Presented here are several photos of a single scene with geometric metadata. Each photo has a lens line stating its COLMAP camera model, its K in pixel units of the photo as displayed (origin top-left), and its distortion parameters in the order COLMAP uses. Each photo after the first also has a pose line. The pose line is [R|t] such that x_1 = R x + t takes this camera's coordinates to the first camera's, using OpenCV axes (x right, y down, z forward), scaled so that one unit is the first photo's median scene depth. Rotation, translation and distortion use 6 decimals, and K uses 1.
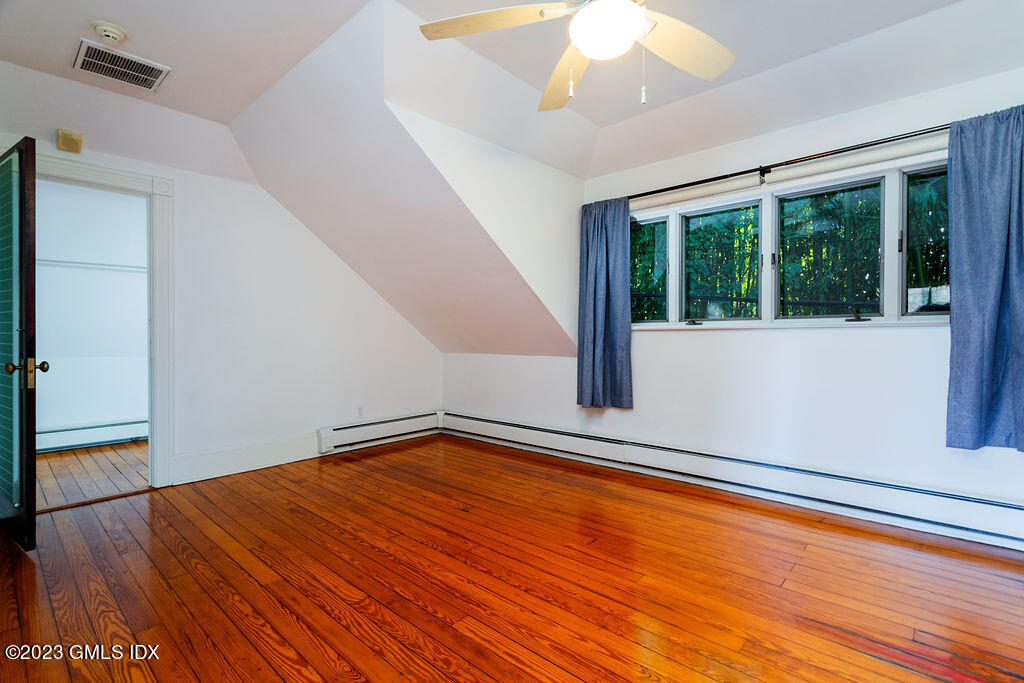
lens RADIAL K [[487.0, 0, 512.0], [0, 487.0, 341.5], [0, 0, 1]] dist [0.000279, 0.000296]
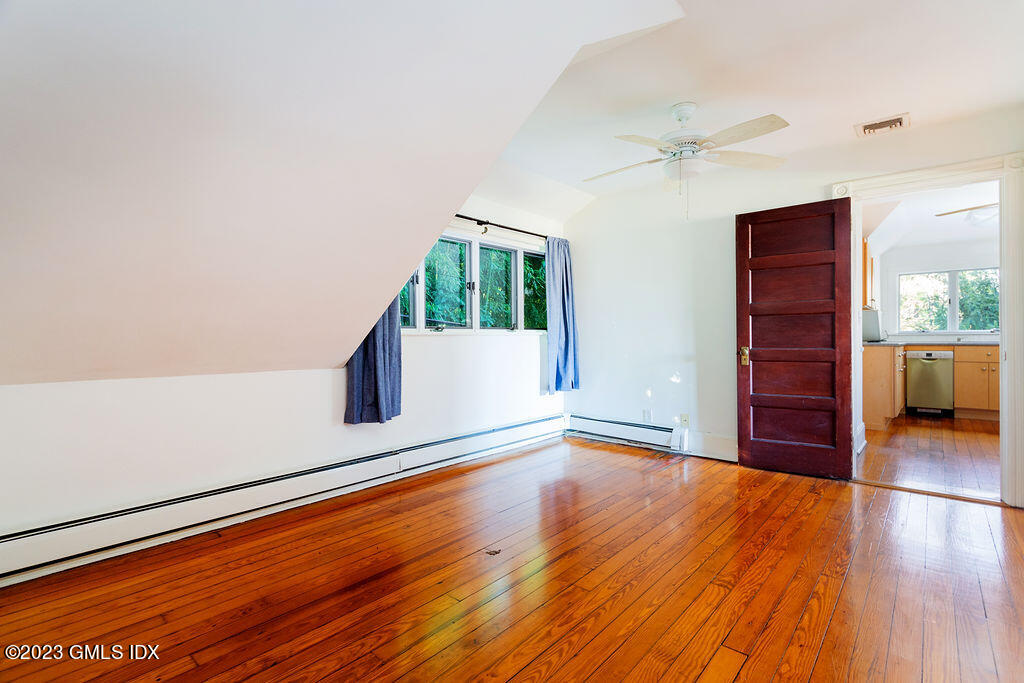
lens RADIAL K [[487.0, 0, 512.0], [0, 487.0, 341.5], [0, 0, 1]] dist [0.000279, 0.000296]
pose [[-0.037970, 0.003675, 0.999272, -0.801731], [0.016606, 0.999857, -0.003047, -0.002888], [-0.999141, 0.016478, -0.038025, 0.878047]]
